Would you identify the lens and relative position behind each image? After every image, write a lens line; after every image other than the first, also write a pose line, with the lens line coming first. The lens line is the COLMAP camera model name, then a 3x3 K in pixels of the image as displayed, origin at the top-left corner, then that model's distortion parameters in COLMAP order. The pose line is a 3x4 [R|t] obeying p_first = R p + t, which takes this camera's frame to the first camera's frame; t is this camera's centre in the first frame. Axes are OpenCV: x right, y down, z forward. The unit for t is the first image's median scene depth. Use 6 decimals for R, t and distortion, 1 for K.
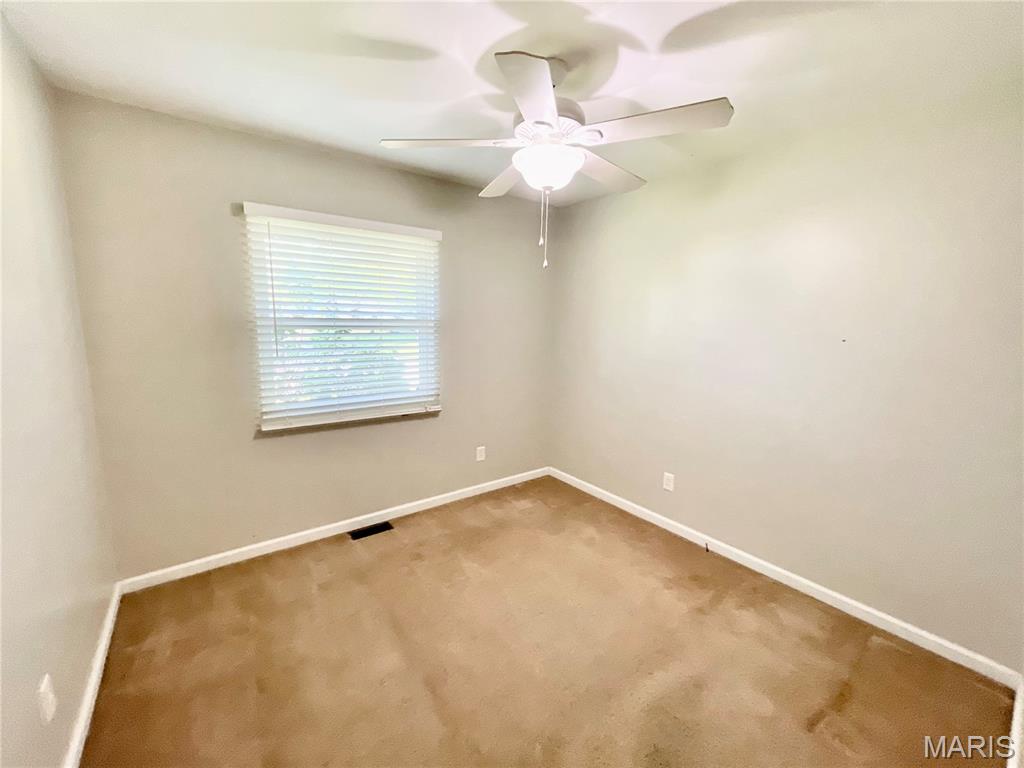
lens RADIAL K [[417.3, 0, 509.0], [0, 417.3, 380.8], [0, 0, 1]] dist [0.002646, 0.000333]
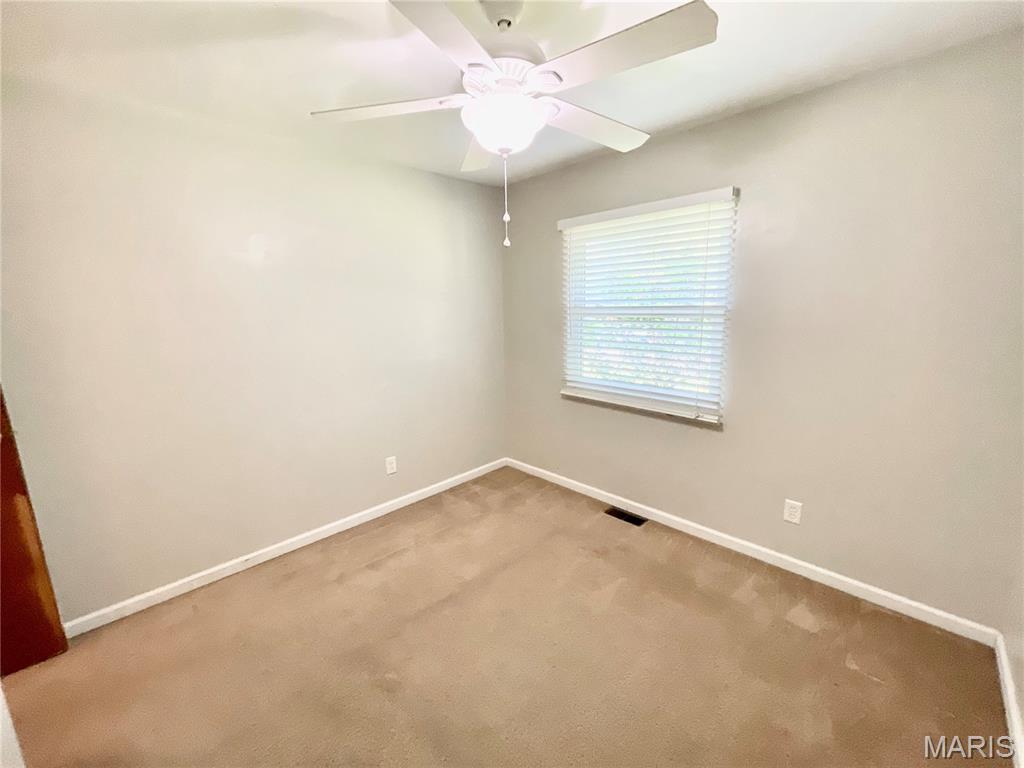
lens RADIAL K [[417.3, 0, 509.8], [0, 417.3, 383.6], [0, 0, 1]] dist [0.002646, 0.000333]
pose [[0.134318, 0.161185, -0.977741, 0.568940], [-0.130074, 0.981013, 0.143855, -0.067095], [0.982364, 0.107856, 0.152734, 0.529848]]
